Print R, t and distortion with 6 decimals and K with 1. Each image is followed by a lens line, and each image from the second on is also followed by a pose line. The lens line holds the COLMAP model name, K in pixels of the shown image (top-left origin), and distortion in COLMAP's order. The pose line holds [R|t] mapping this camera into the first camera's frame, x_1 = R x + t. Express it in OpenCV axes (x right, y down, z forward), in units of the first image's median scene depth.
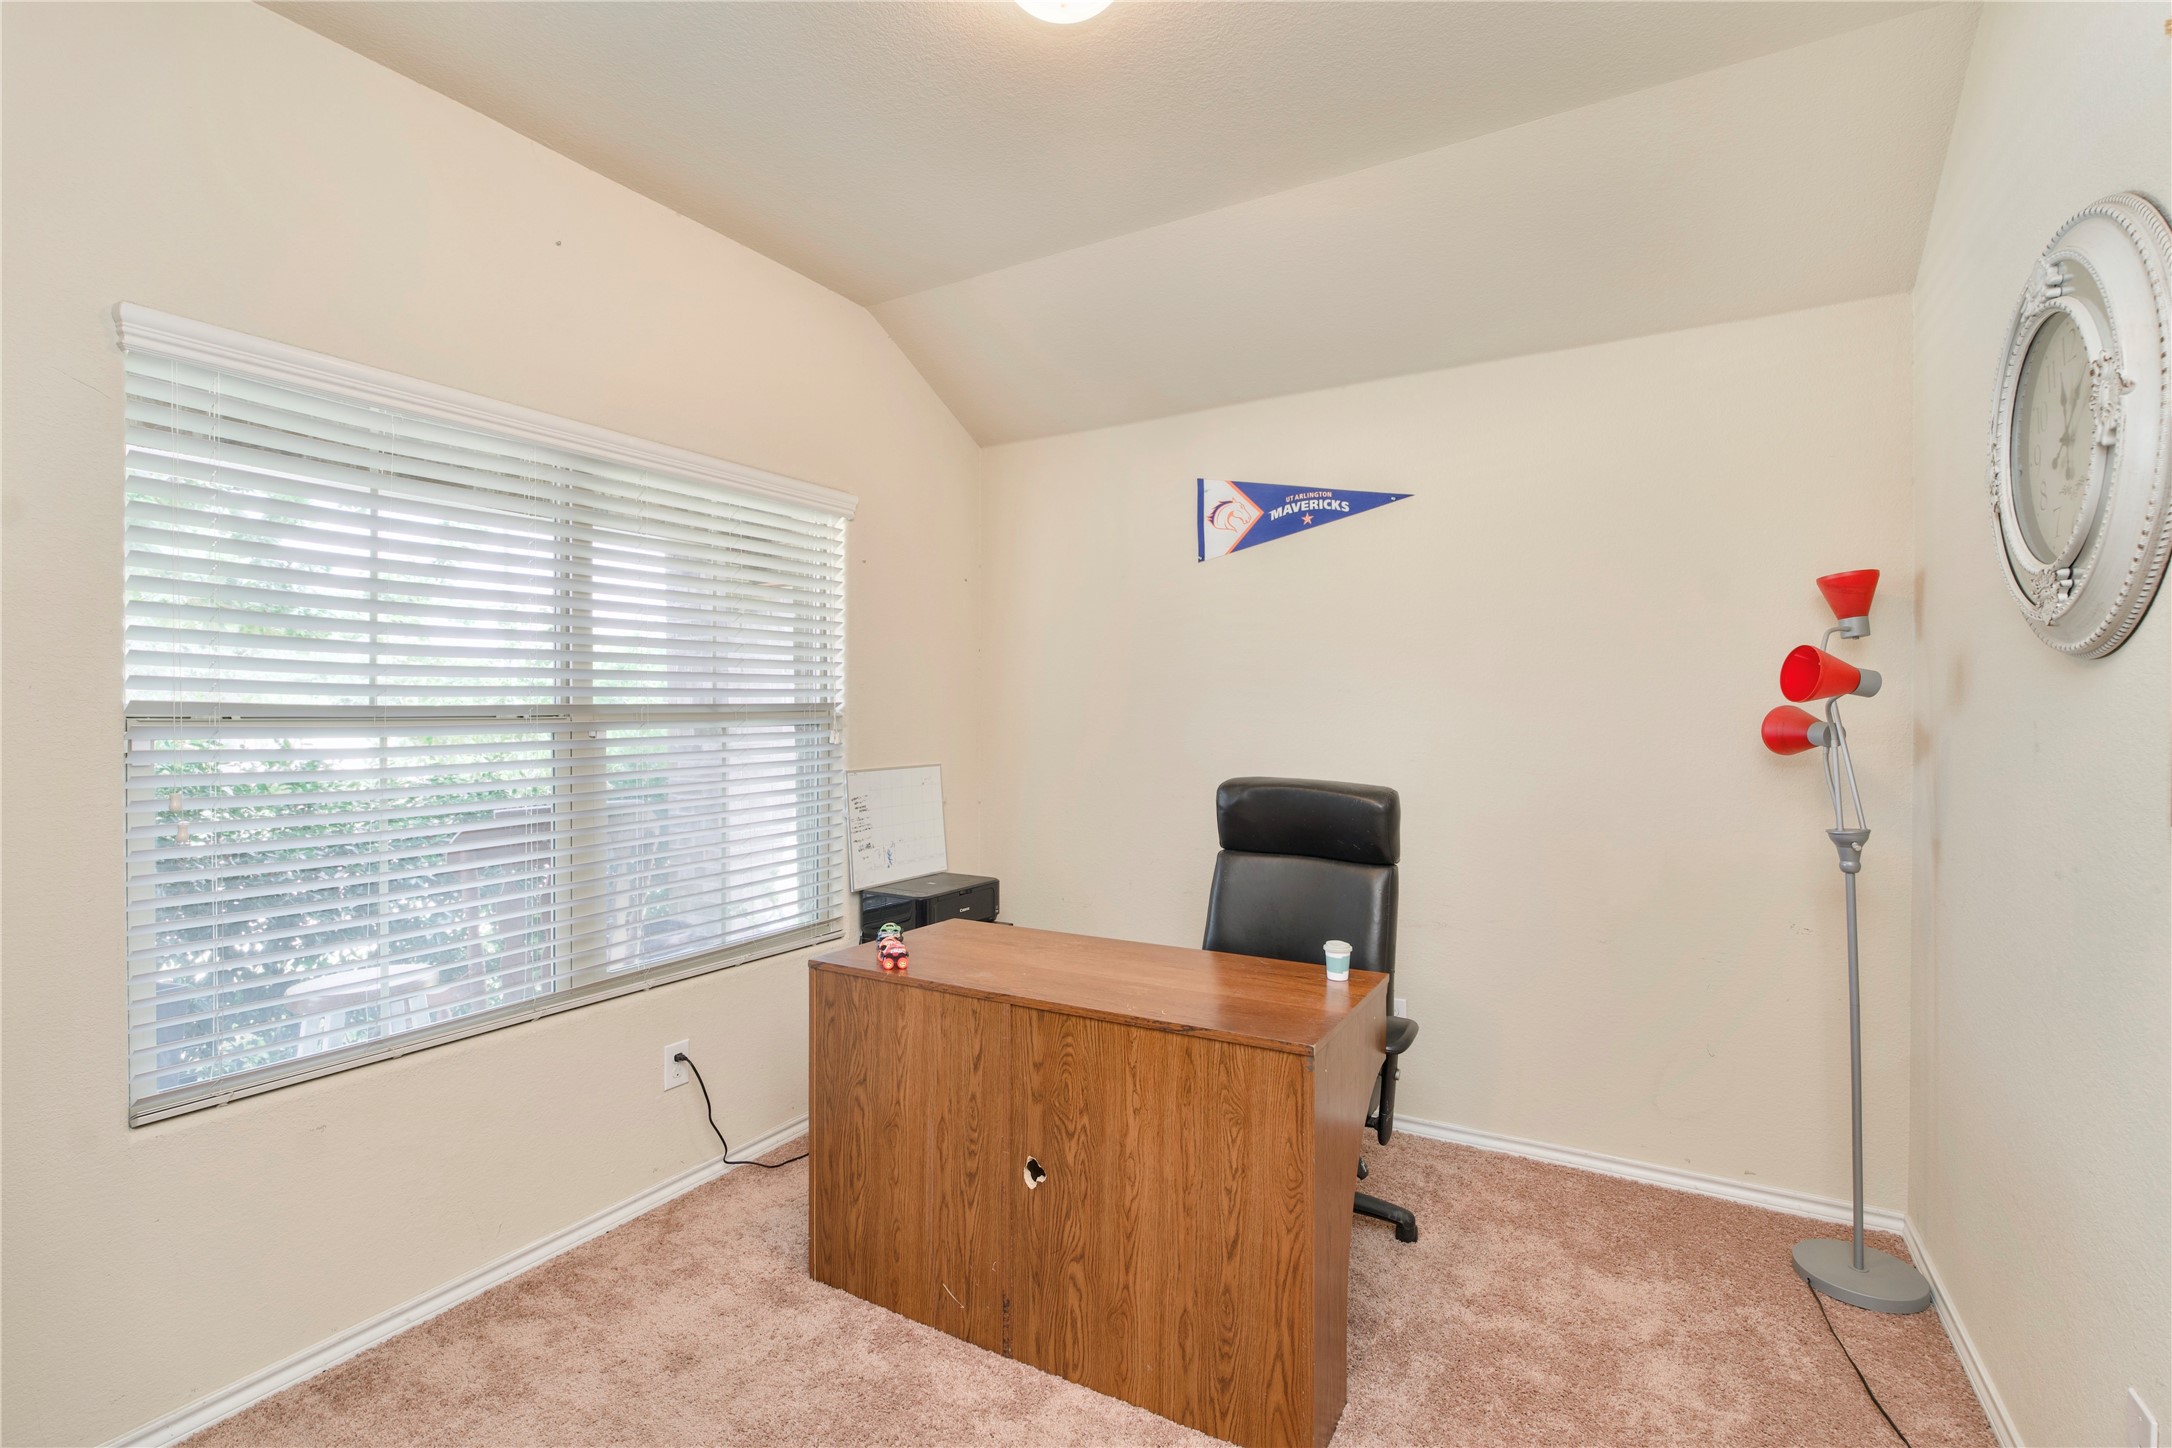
lens RADIAL K [[974.7, 0, 1089.6], [0, 974.7, 716.5], [0, 0, 1]] dist [-0.008035, 0.000316]
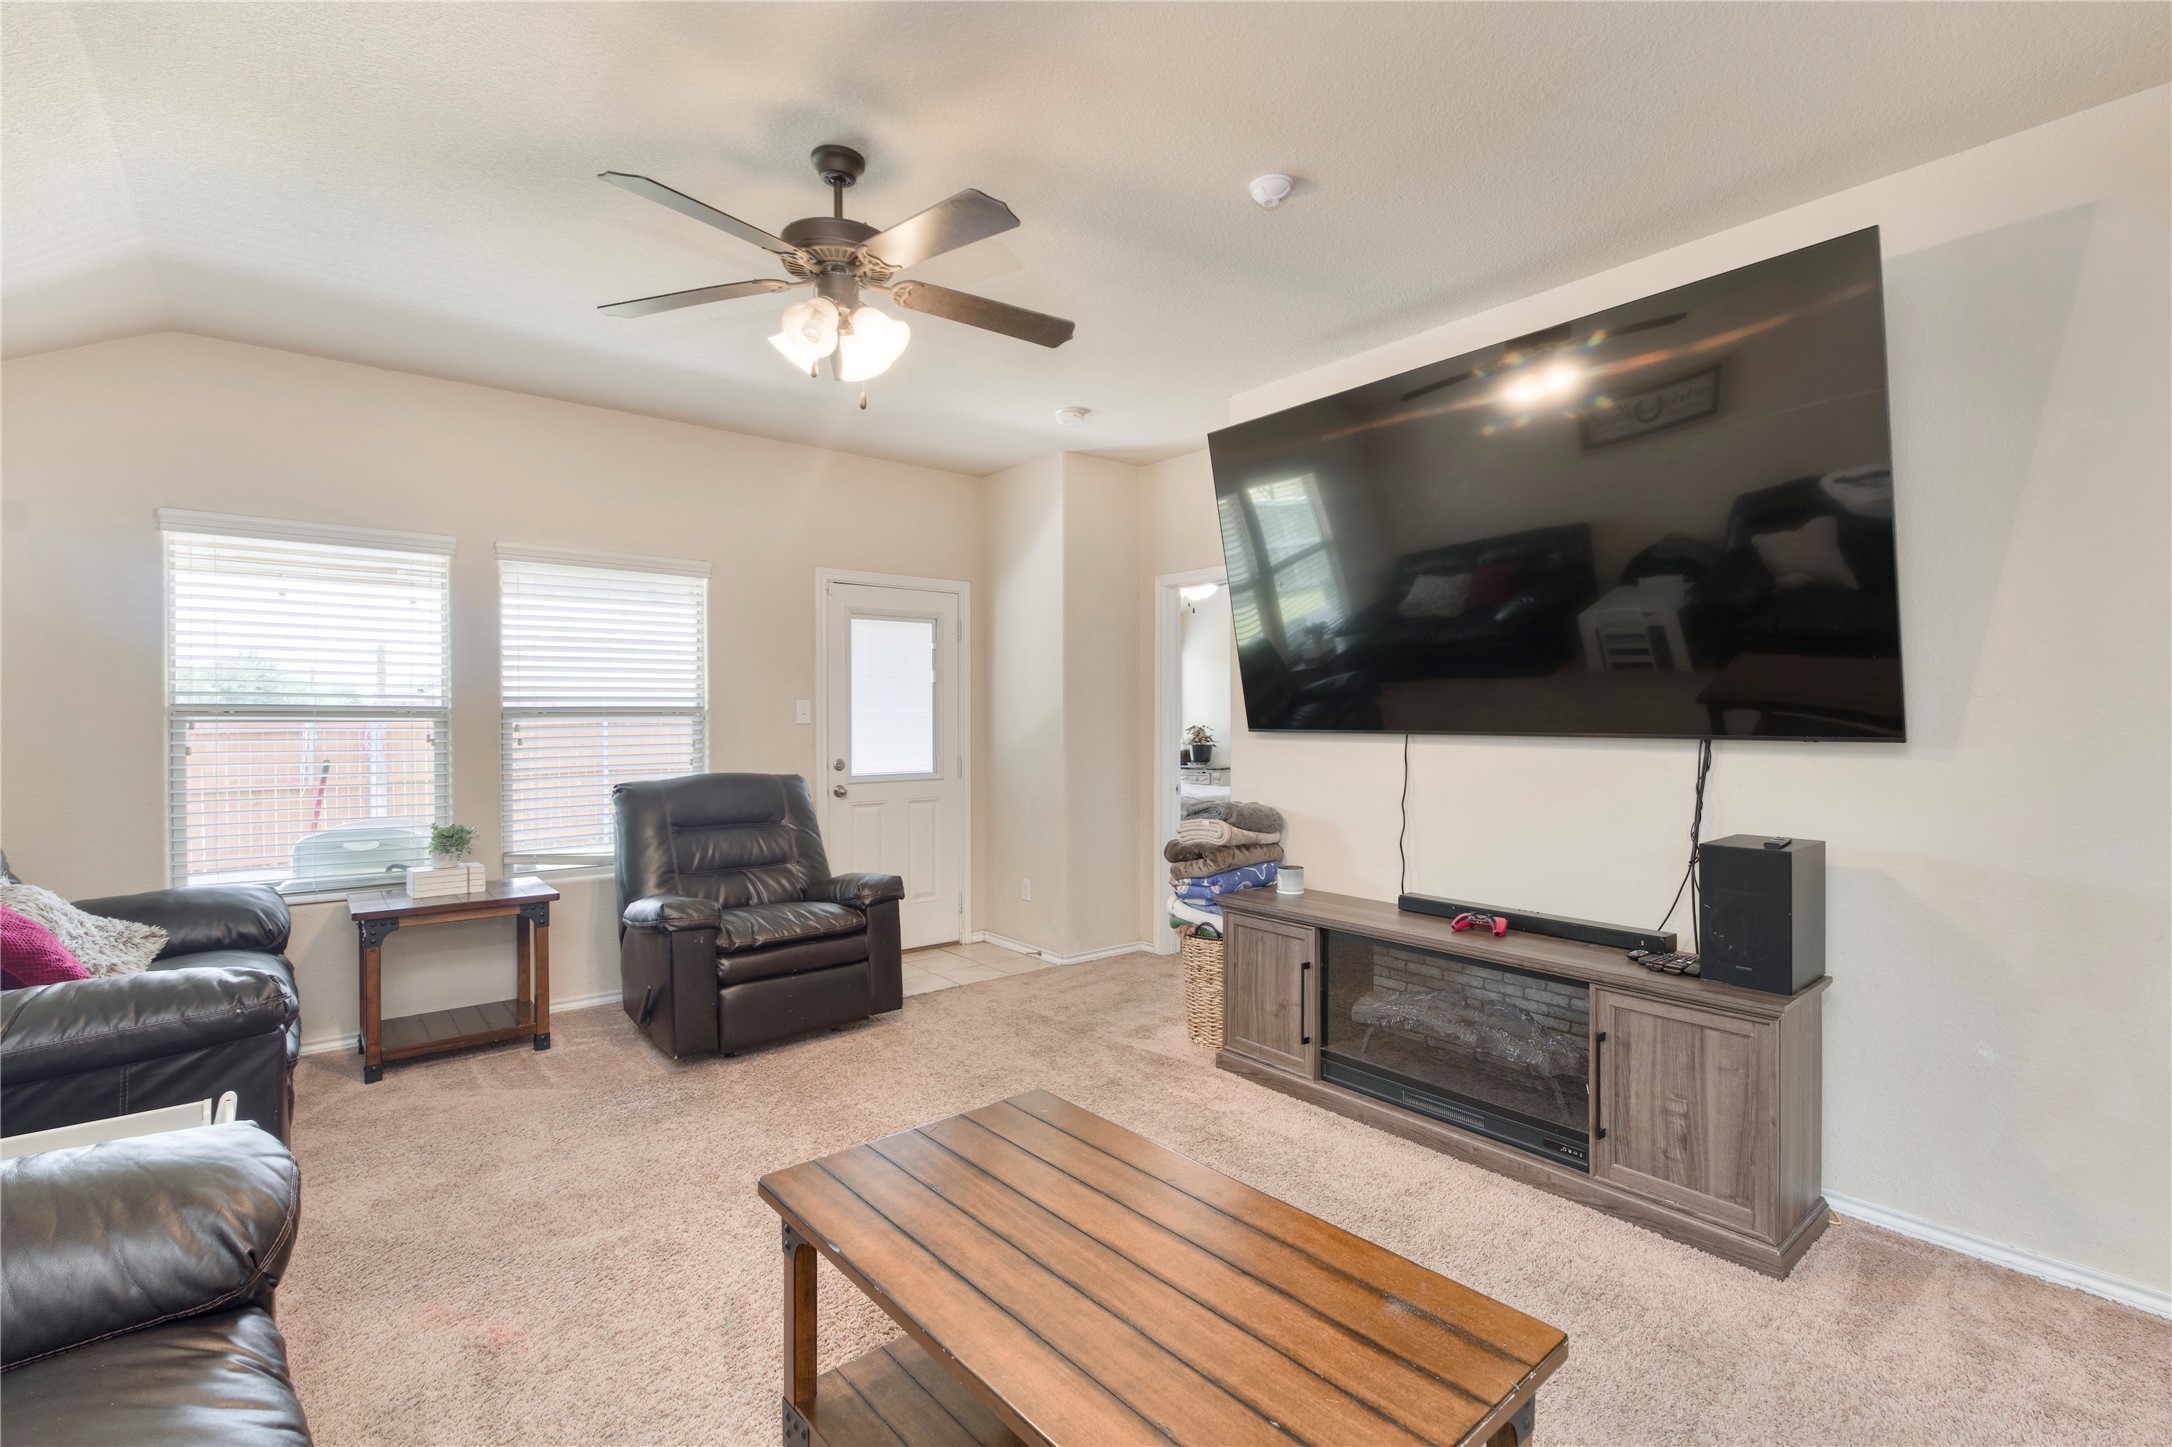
lens RADIAL K [[974.7, 0, 1089.6], [0, 974.7, 716.0], [0, 0, 1]] dist [-0.008035, 0.000316]
pose [[0.343908, 0.002163, 0.939001, -1.504018], [0.006374, 0.999969, -0.004638, 0.014048], [-0.938982, 0.007581, 0.343883, -0.235448]]
